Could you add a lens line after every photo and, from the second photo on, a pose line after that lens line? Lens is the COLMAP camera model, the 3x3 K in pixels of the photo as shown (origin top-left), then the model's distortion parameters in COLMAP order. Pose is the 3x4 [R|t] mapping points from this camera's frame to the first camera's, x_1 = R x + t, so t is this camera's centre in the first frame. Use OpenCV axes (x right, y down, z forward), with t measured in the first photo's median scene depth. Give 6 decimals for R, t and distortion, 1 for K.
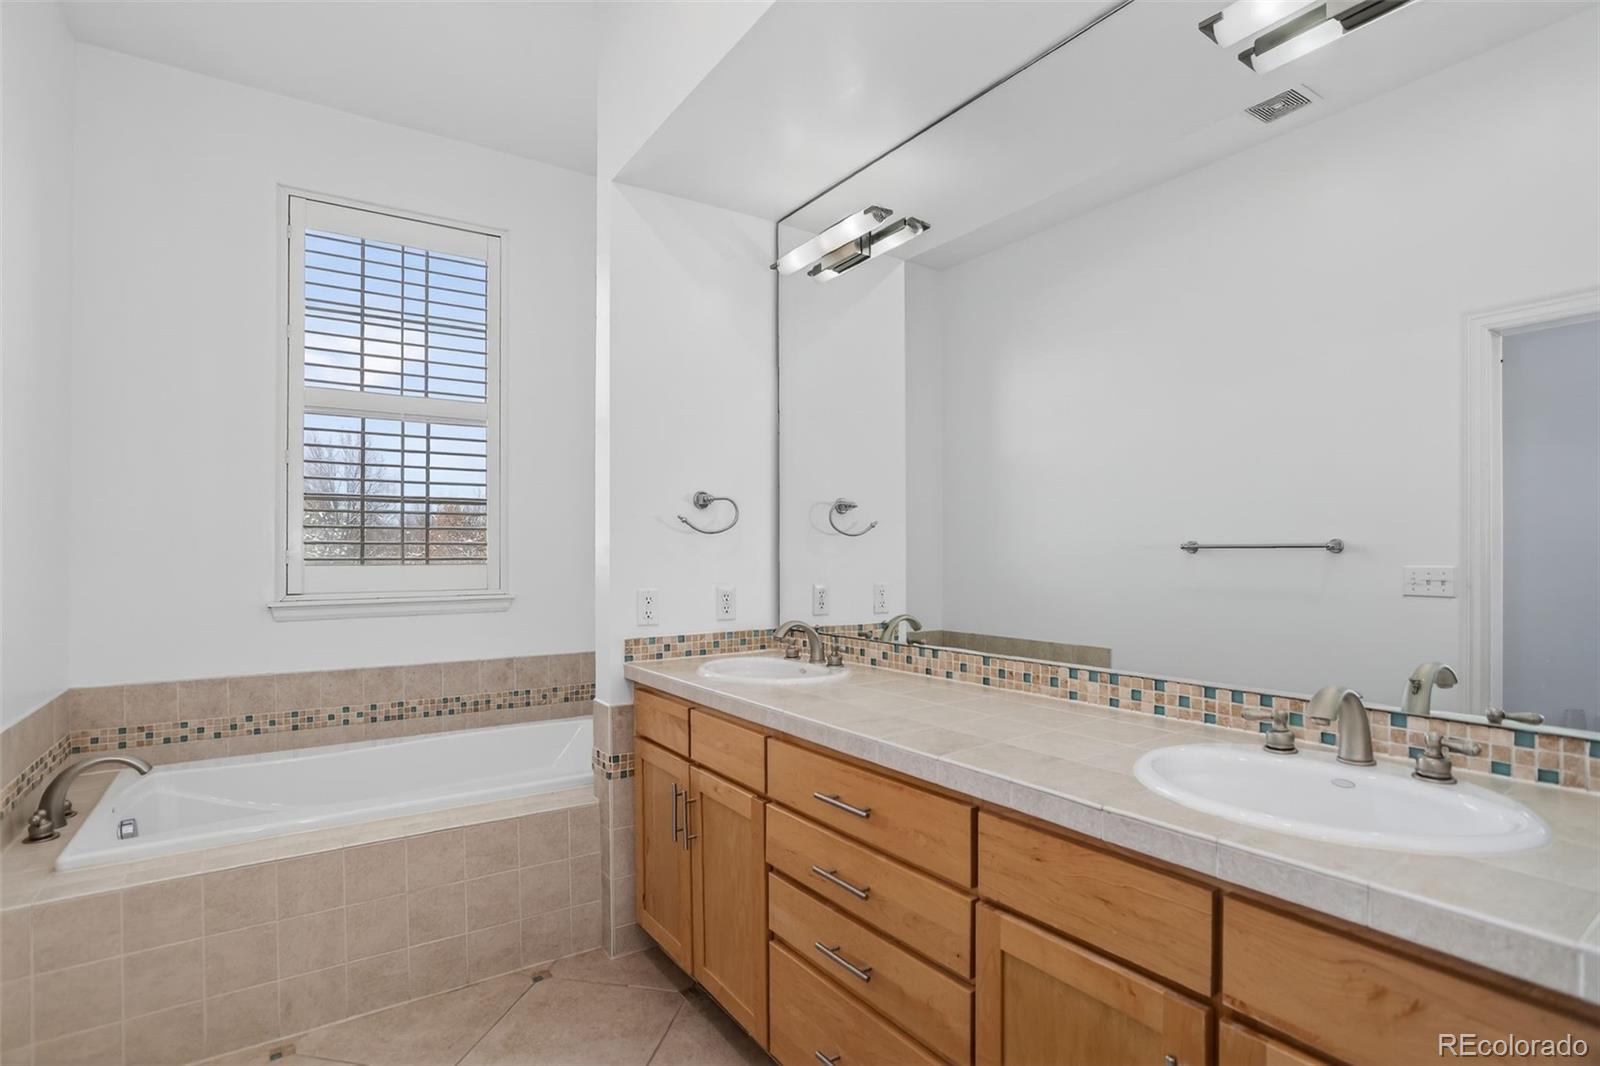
lens RADIAL K [[774.1, 0, 782.3], [0, 774.1, 510.7], [0, 0, 1]] dist [-0.066334, 0.024174]
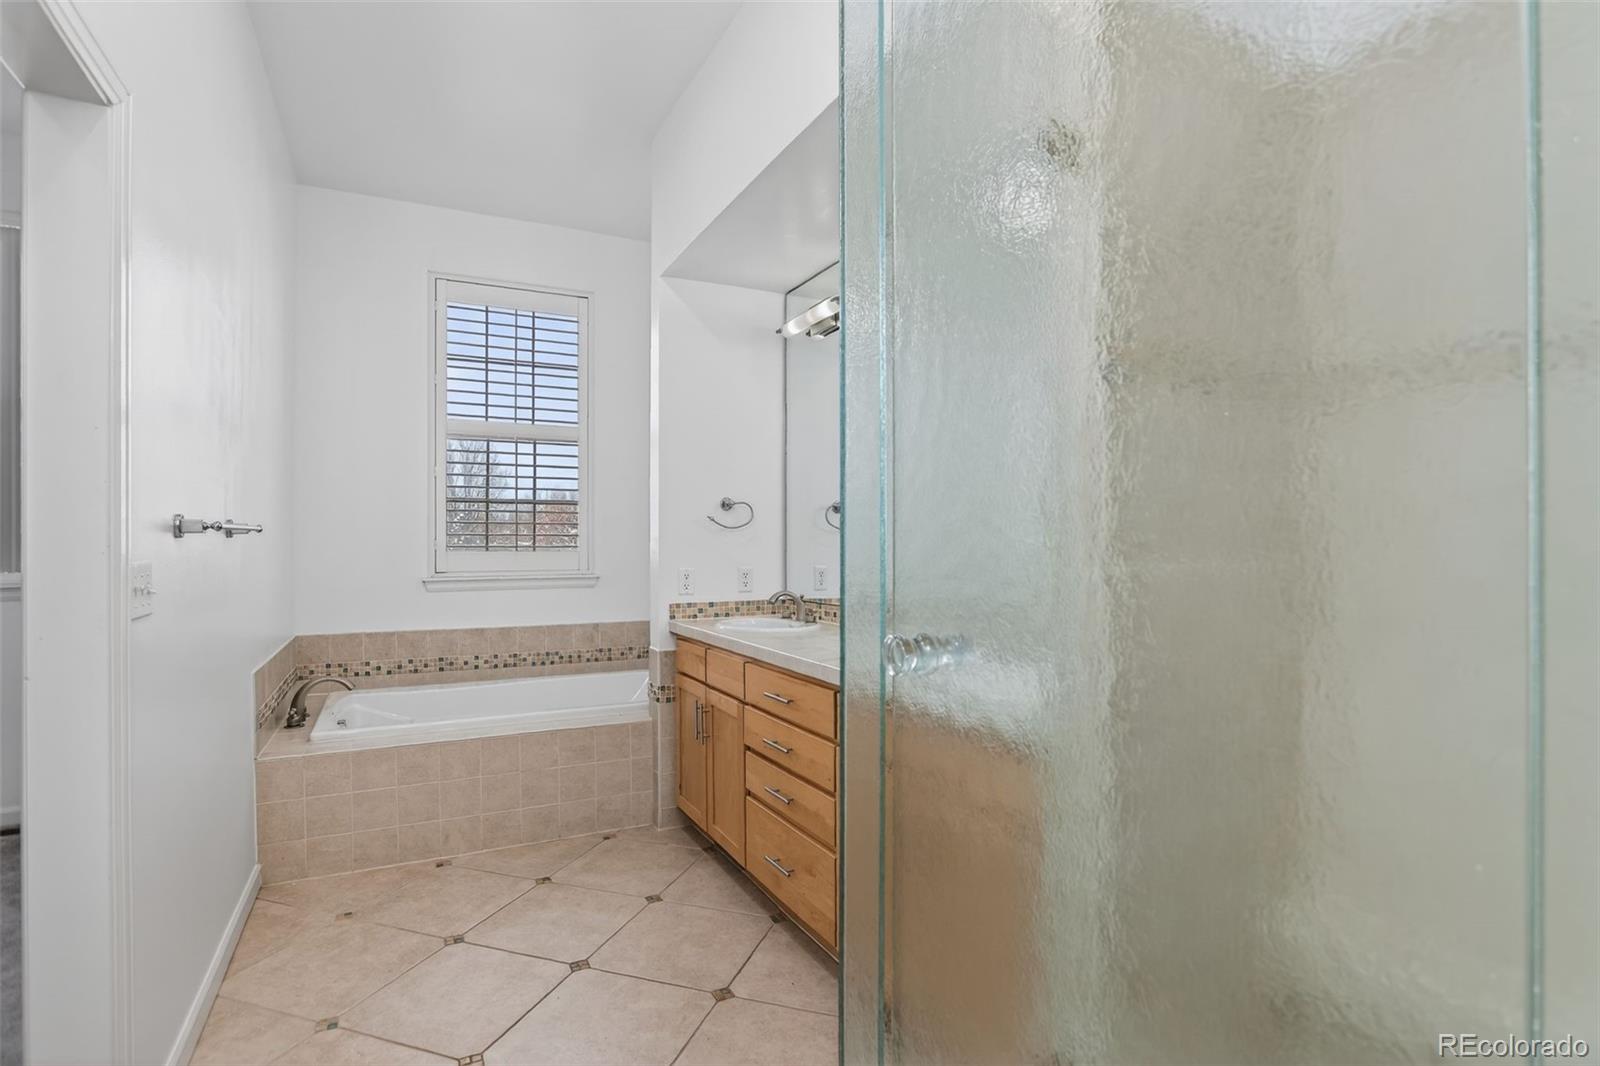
lens RADIAL K [[783.9, 0, 794.7], [0, 783.9, 494.2], [0, 0, 1]] dist [-0.065474, 0.027258]
pose [[0.993560, -0.004420, -0.113217, 0.173861], [0.003740, 0.999974, -0.006221, -0.022202], [0.113242, 0.005757, 0.993551, -0.369627]]
